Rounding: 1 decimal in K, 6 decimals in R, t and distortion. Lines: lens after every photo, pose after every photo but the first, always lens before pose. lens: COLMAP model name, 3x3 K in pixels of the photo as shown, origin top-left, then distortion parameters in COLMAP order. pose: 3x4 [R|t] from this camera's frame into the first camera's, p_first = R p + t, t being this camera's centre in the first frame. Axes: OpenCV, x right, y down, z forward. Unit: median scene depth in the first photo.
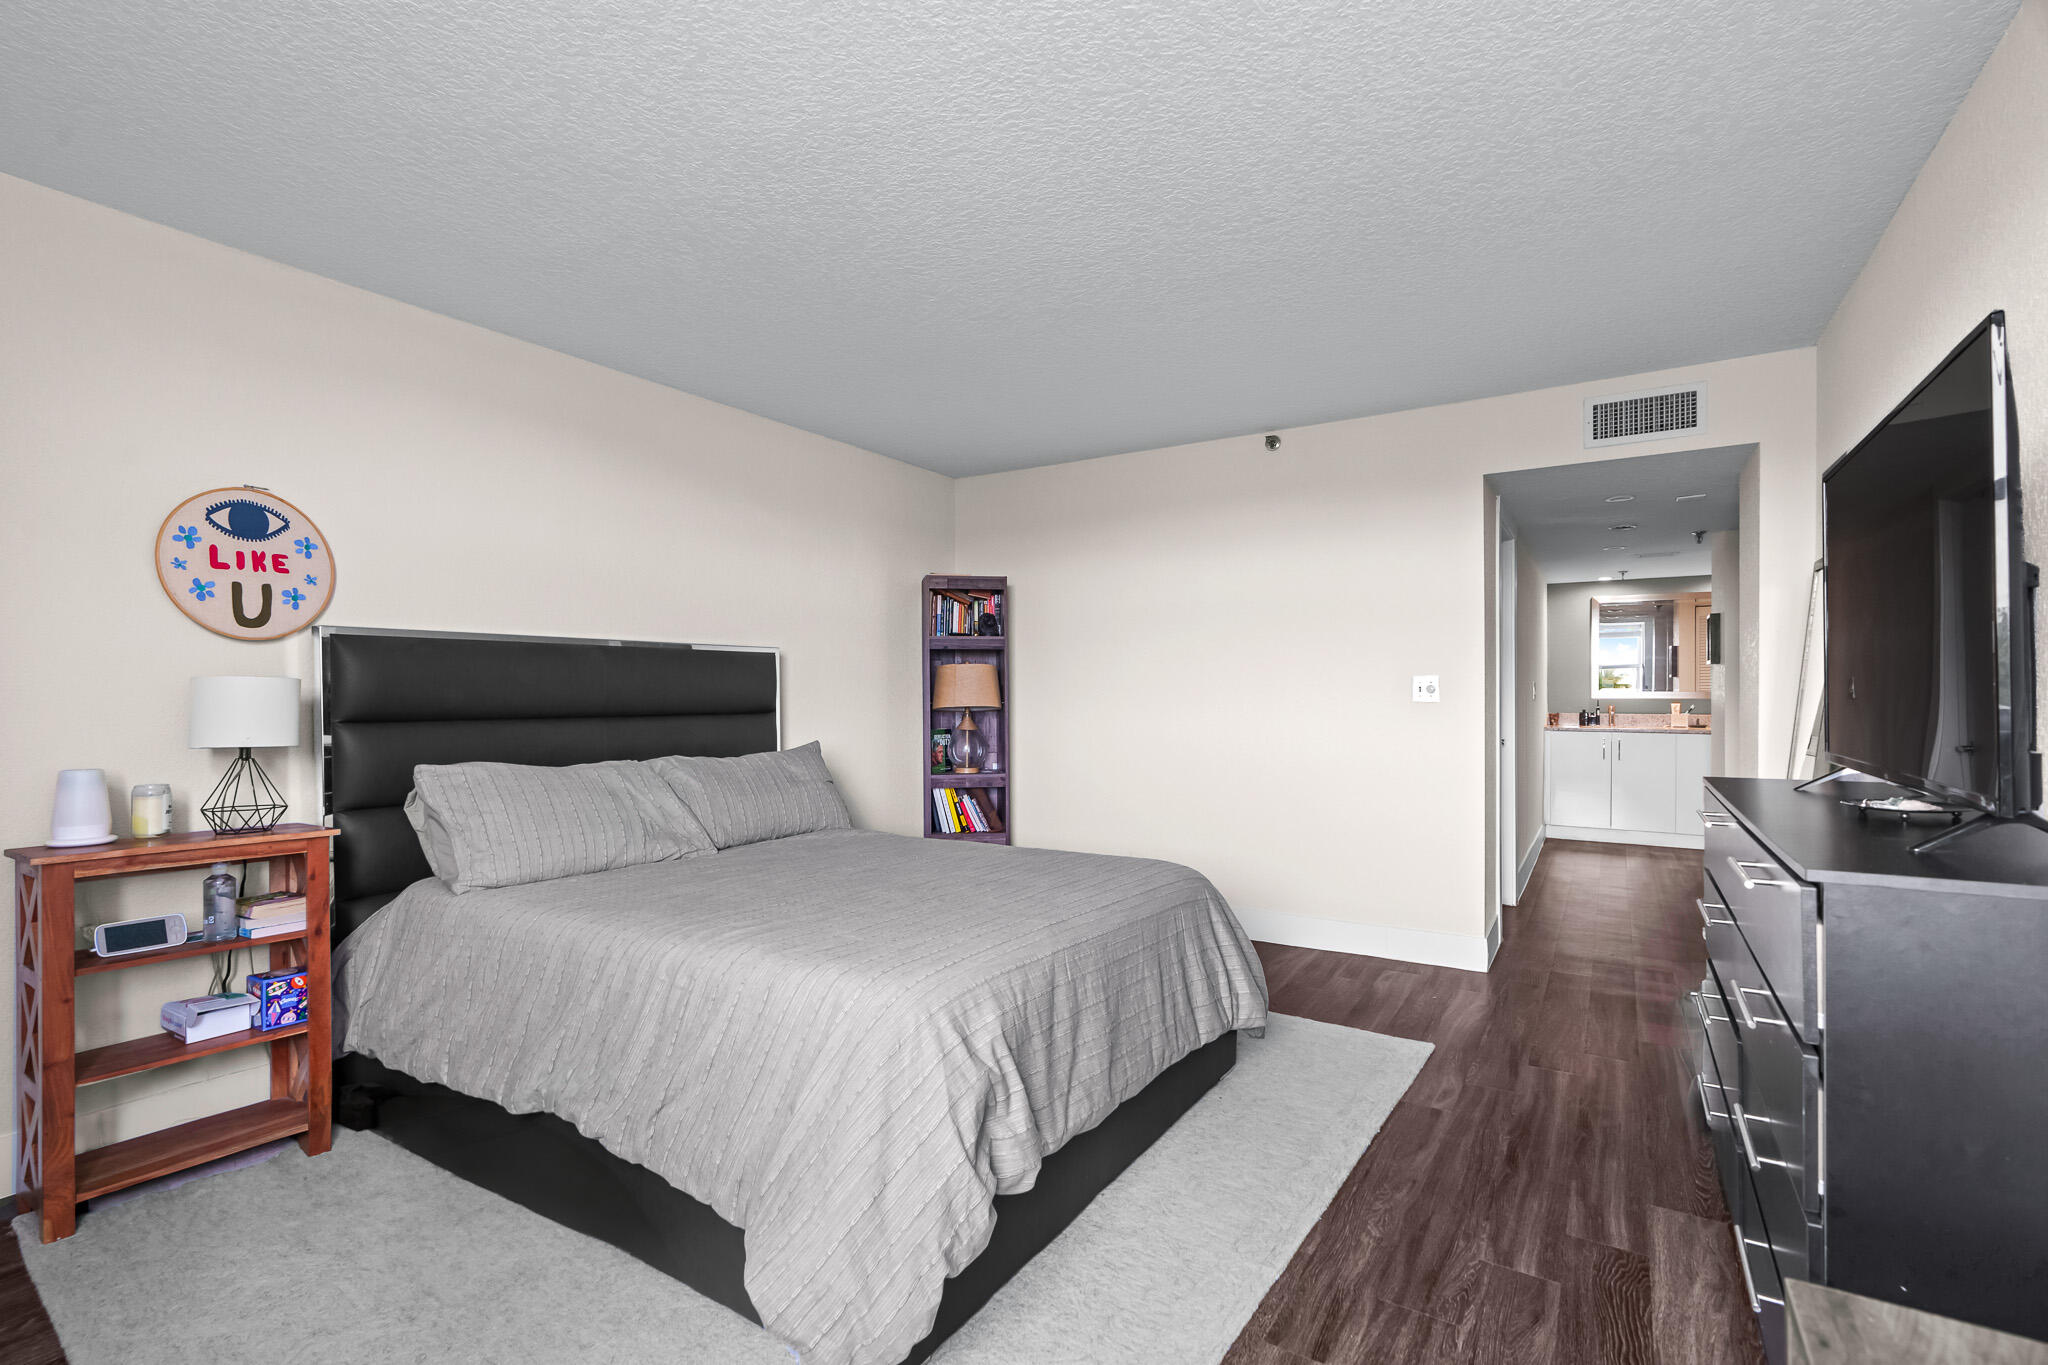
lens RADIAL K [[924.6, 0, 1018.7], [0, 924.6, 681.4], [0, 0, 1]] dist [-0.002695, 0.000991]
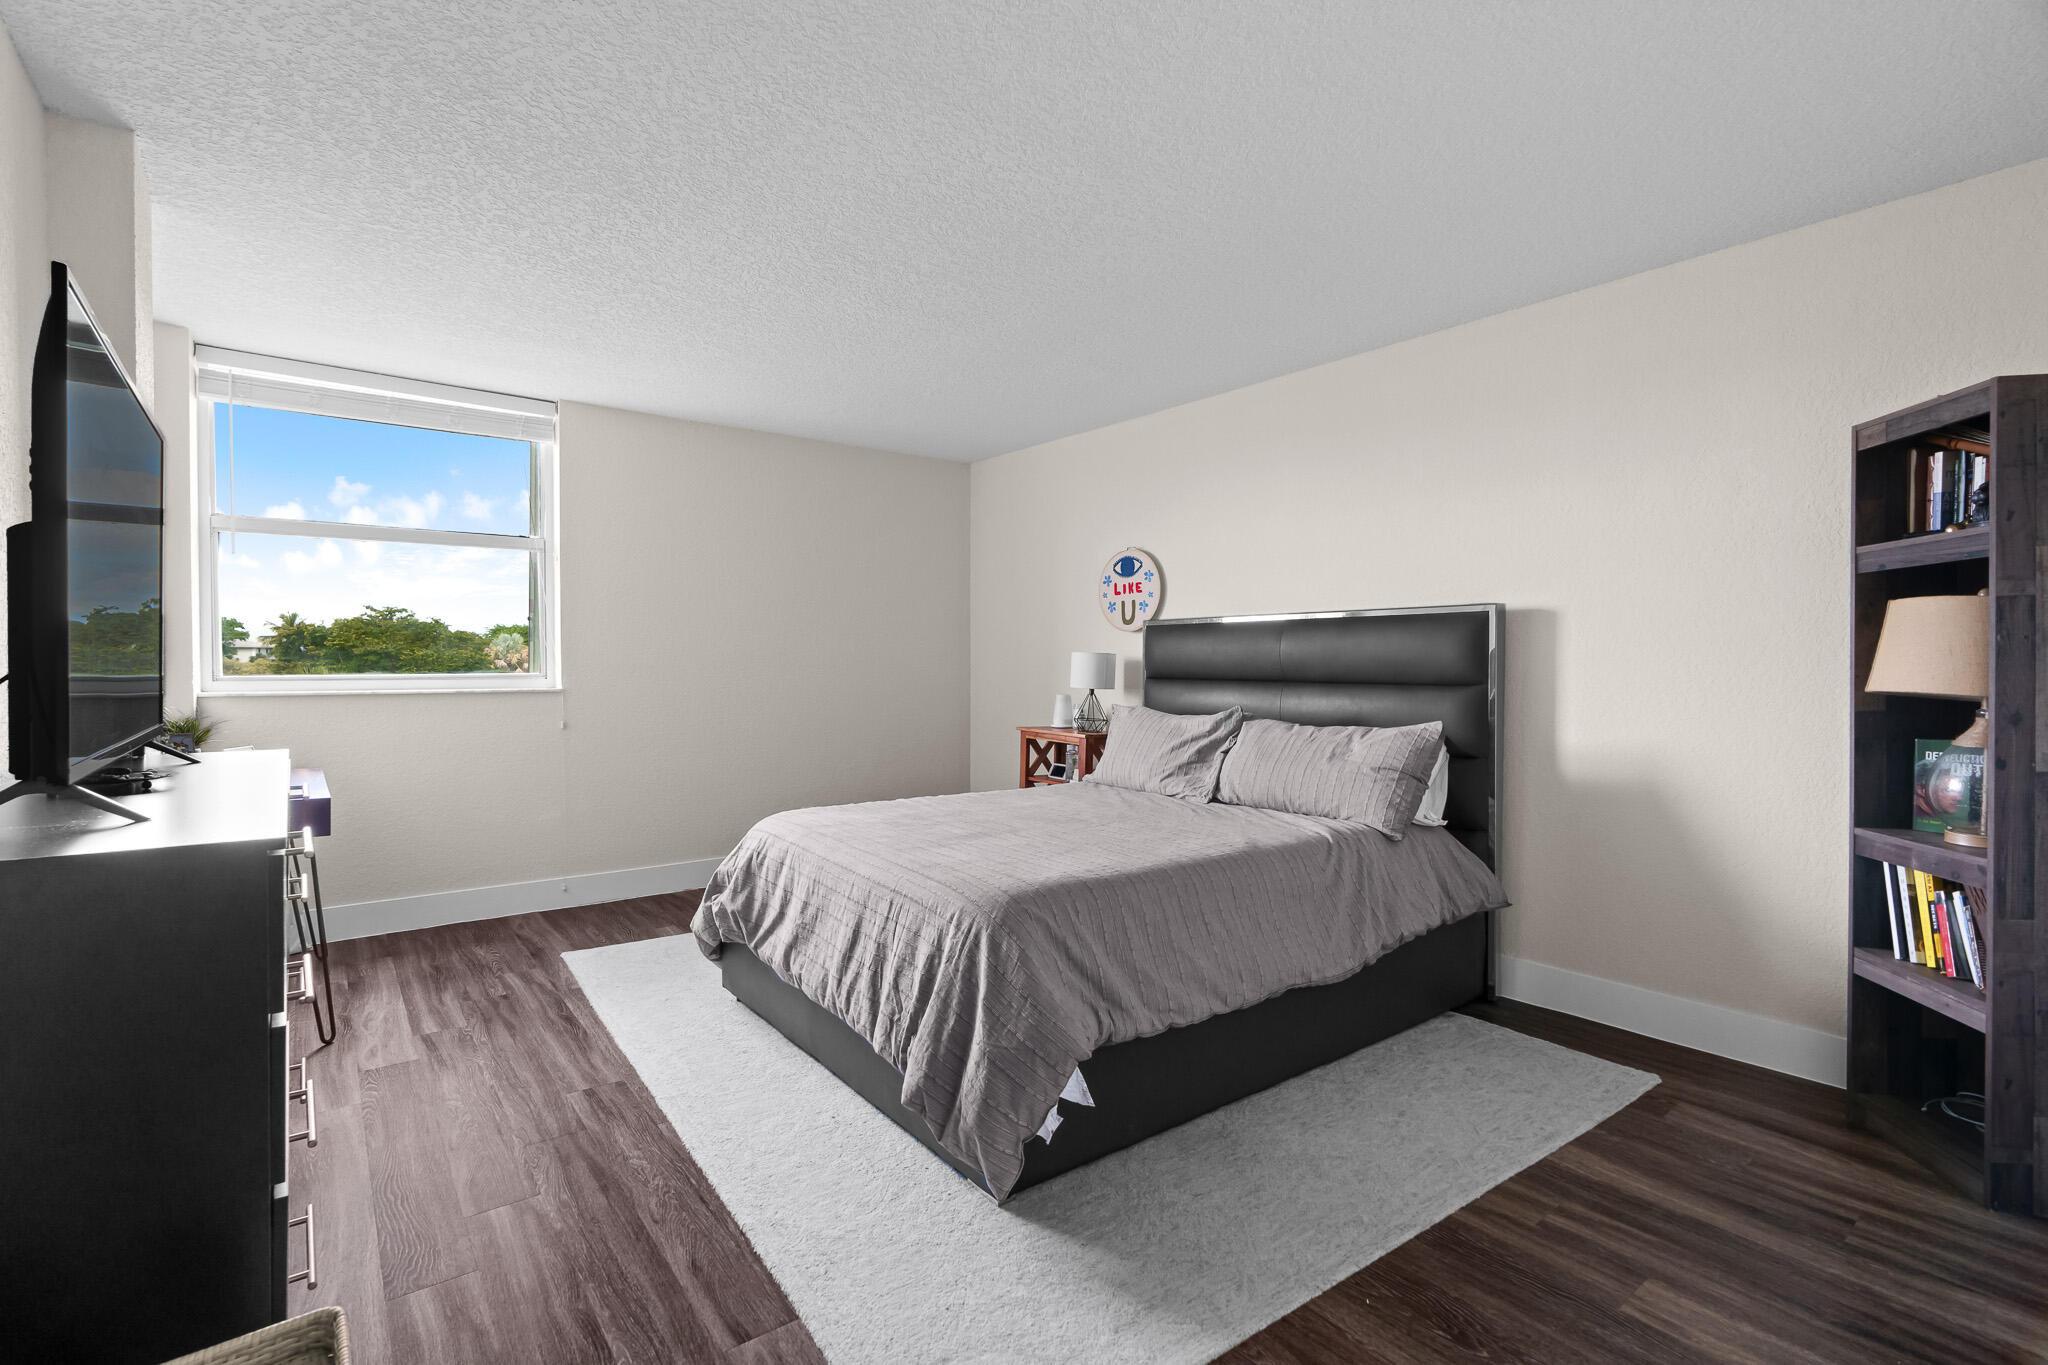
lens RADIAL K [[924.6, 0, 1018.7], [0, 924.6, 681.4], [0, 0, 1]] dist [-0.002695, 0.000991]
pose [[-0.325731, 0.022070, -0.945205, 1.015010], [0.008603, 0.999755, 0.020379, 0.015332], [0.945423, -0.001493, -0.325841, 1.445464]]
